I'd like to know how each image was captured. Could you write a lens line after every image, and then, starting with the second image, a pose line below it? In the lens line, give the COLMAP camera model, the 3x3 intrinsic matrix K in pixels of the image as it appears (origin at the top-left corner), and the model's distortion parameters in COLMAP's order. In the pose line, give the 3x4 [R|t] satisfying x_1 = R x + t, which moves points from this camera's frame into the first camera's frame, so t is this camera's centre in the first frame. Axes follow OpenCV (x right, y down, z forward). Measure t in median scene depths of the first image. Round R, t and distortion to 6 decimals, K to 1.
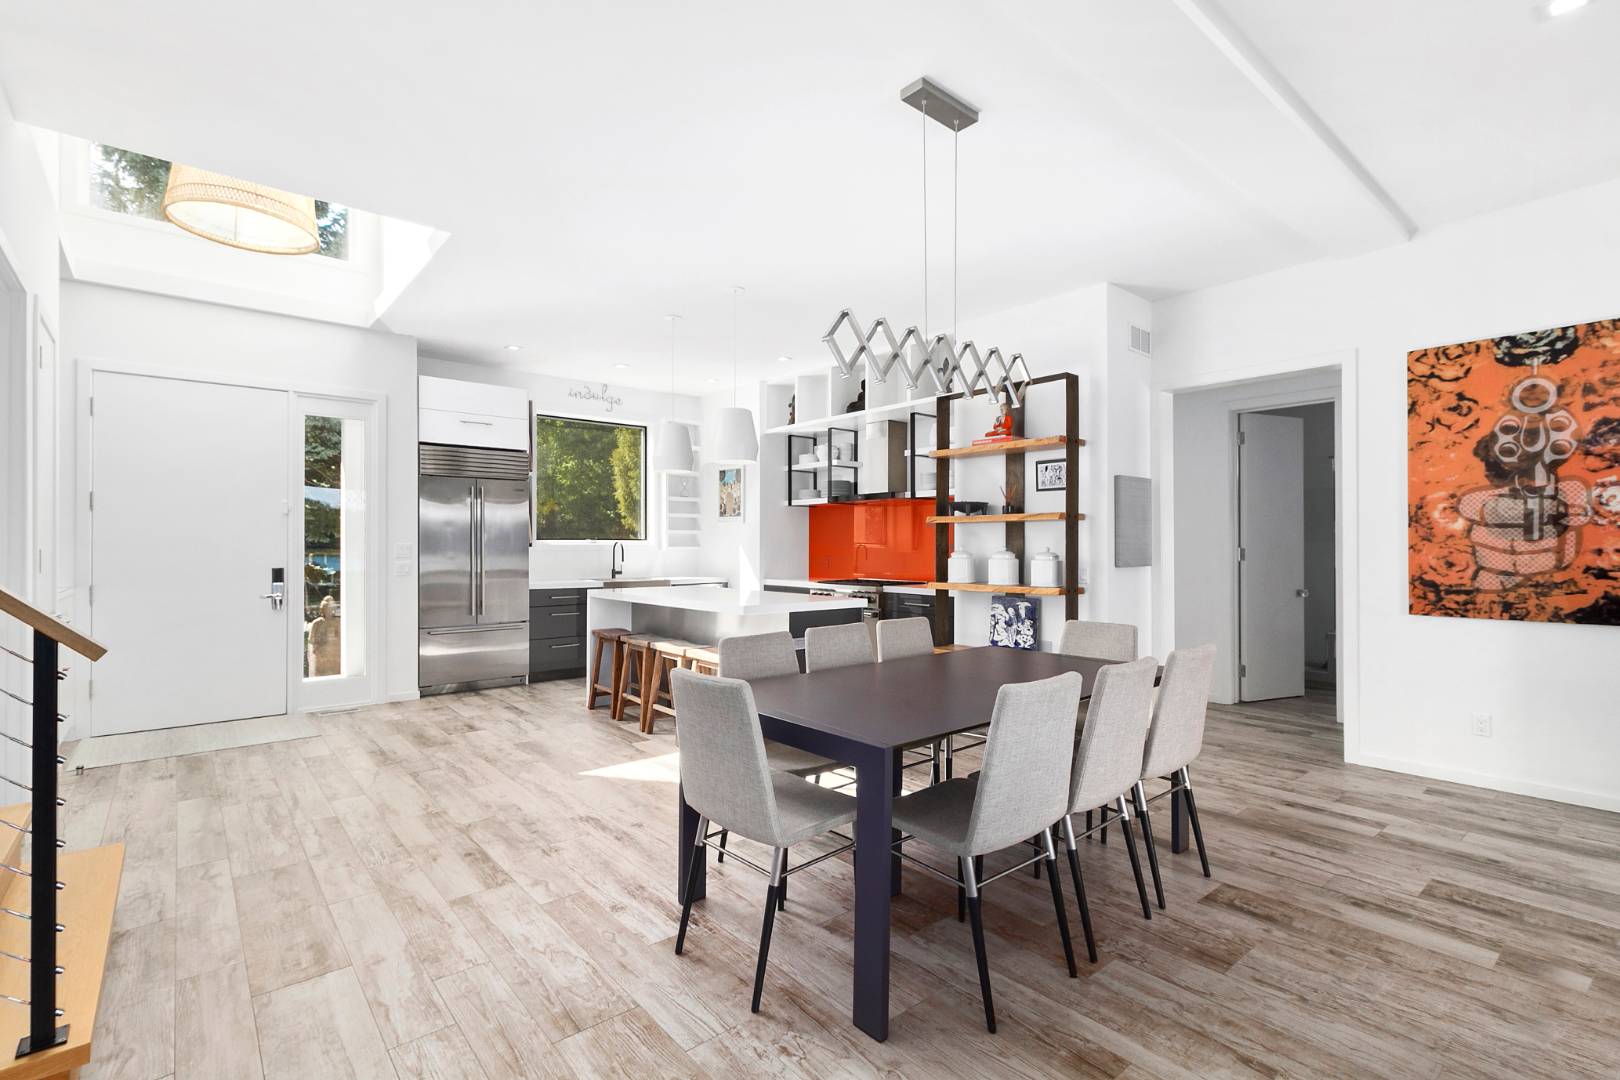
lens RADIAL K [[729.5, 0, 817.5], [0, 729.5, 539.6], [0, 0, 1]] dist [0.001727, -0.000177]
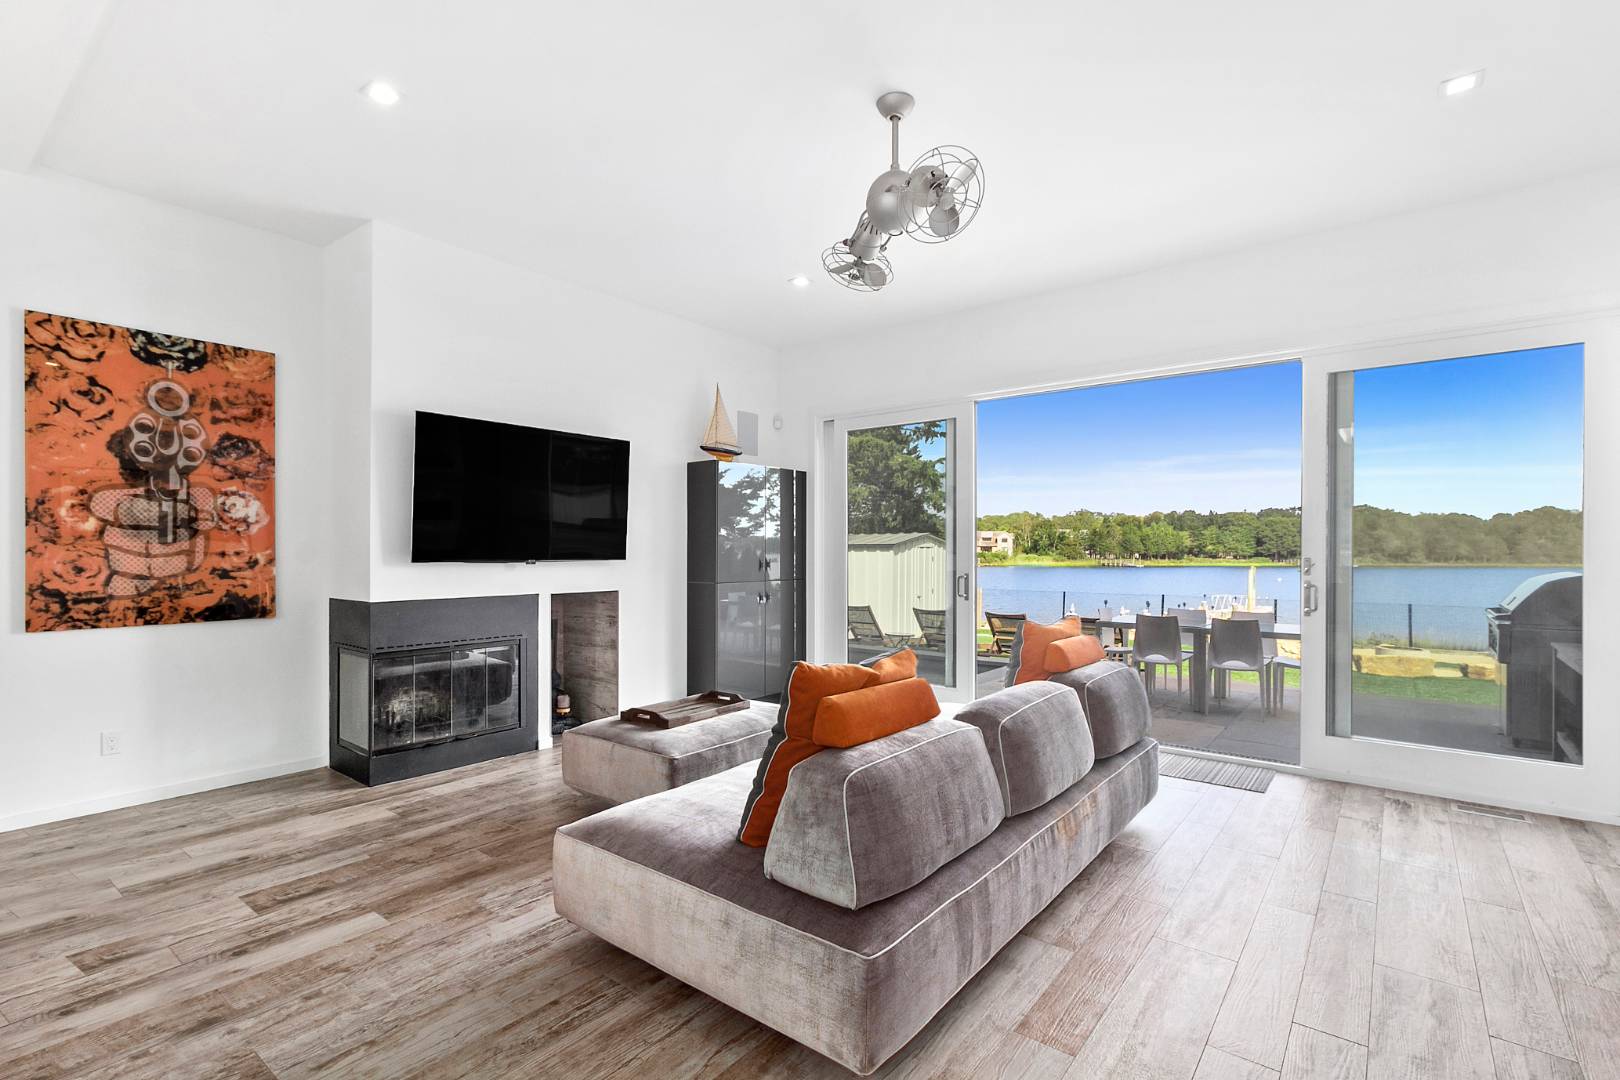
lens RADIAL K [[729.5, 0, 815.0], [0, 729.5, 550.0], [0, 0, 1]] dist [0.001727, -0.000177]
pose [[-0.181271, 0.000760, 0.983433, -0.164475], [-0.009706, 0.999950, -0.002562, 0.004269], [-0.983385, -0.010009, -0.181255, 0.306135]]
